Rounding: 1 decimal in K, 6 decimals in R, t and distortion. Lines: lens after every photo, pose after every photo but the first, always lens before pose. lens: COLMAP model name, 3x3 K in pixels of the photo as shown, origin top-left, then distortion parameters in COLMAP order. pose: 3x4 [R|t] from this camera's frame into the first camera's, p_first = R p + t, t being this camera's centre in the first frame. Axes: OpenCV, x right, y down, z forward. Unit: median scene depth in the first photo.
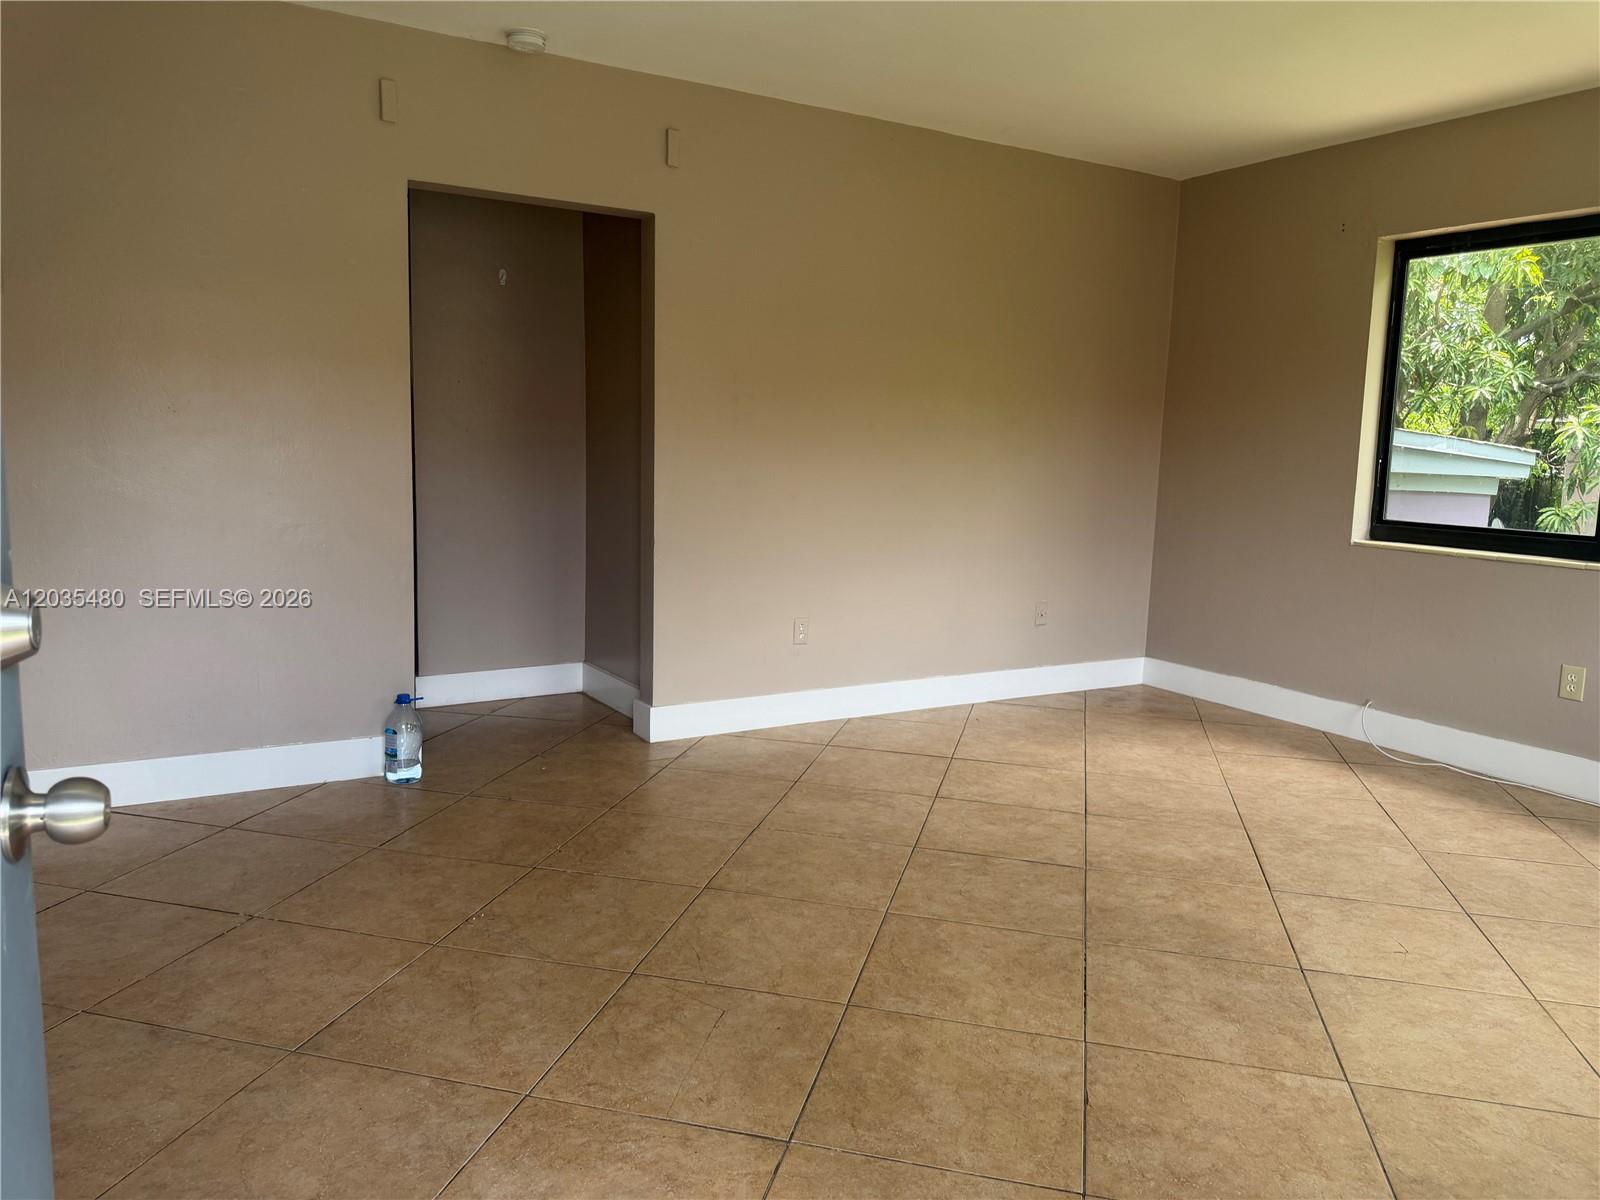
lens RADIAL K [[1131.8, 0, 813.0], [0, 1131.8, 589.6], [0, 0, 1]] dist [0.005316, -0.004512]
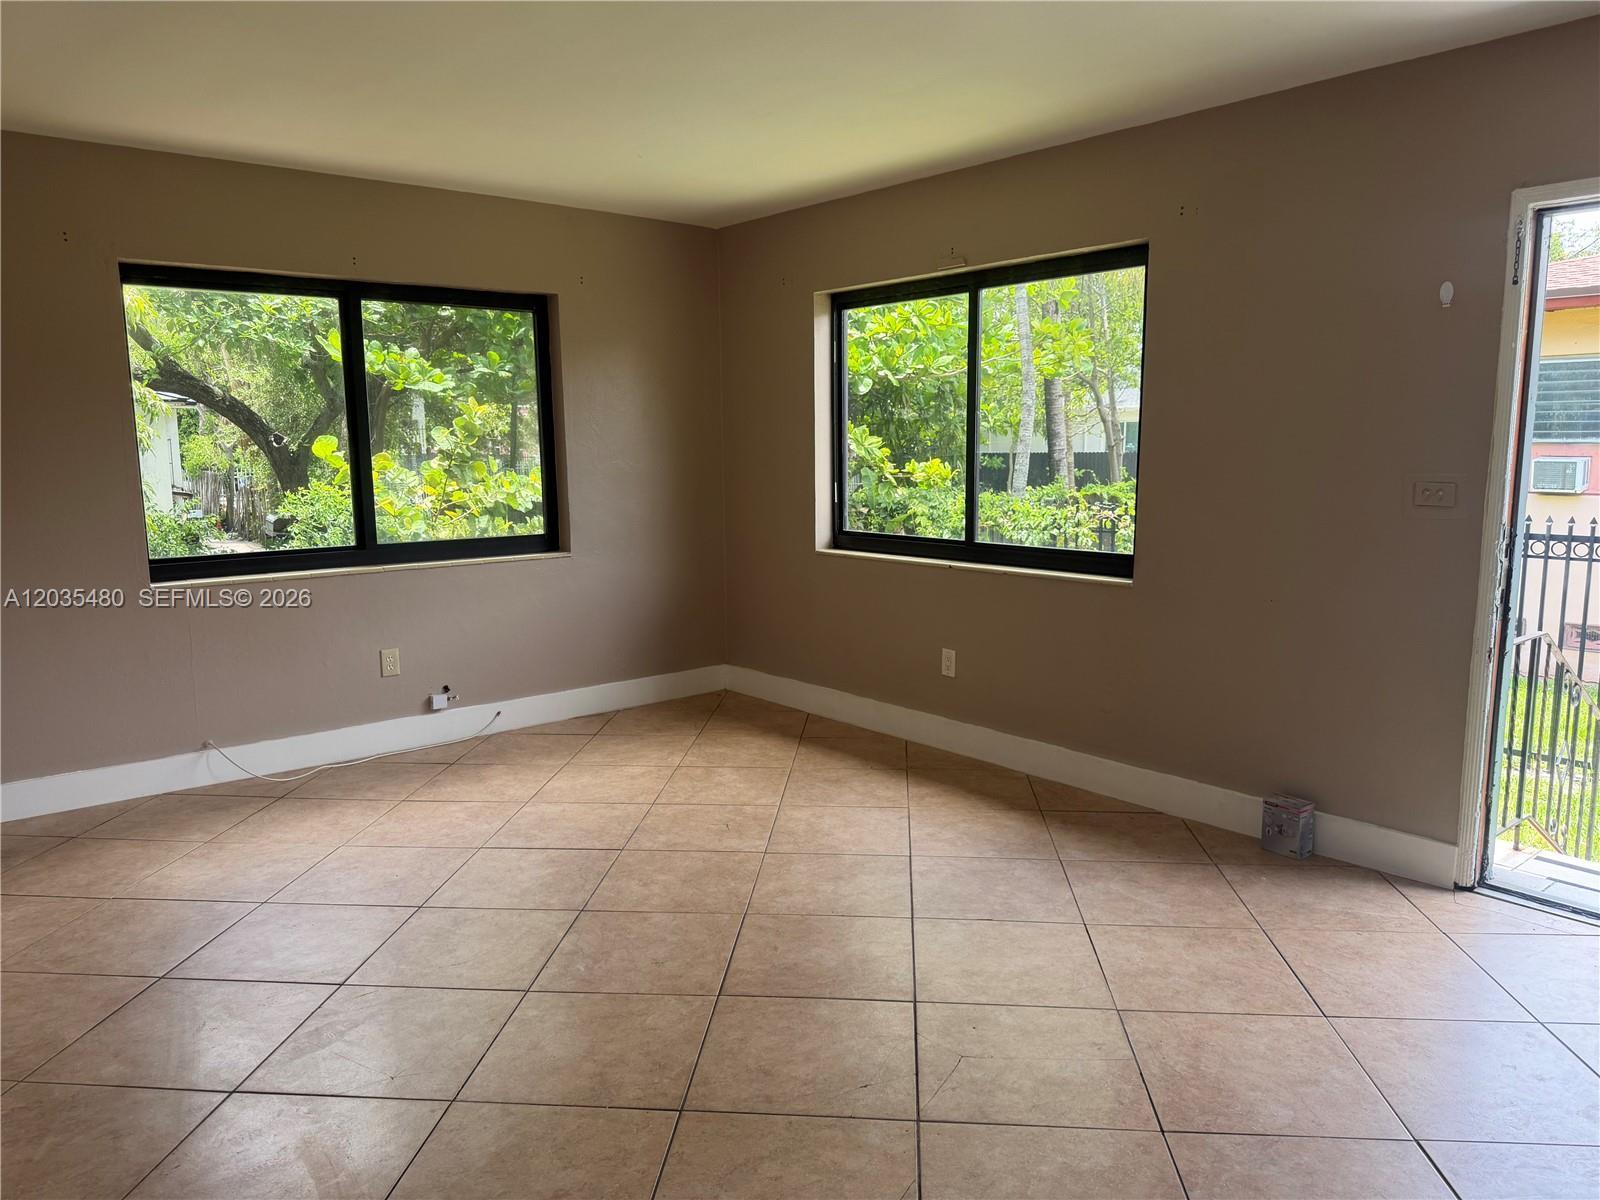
lens RADIAL K [[1131.8, 0, 813.1], [0, 1131.8, 608.3], [0, 0, 1]] dist [0.005316, -0.004512]
pose [[-0.163602, -0.180505, 0.969872, -0.798855], [0.137669, 0.969321, 0.203625, -0.216940], [-0.976873, 0.166835, -0.133733, 0.948311]]
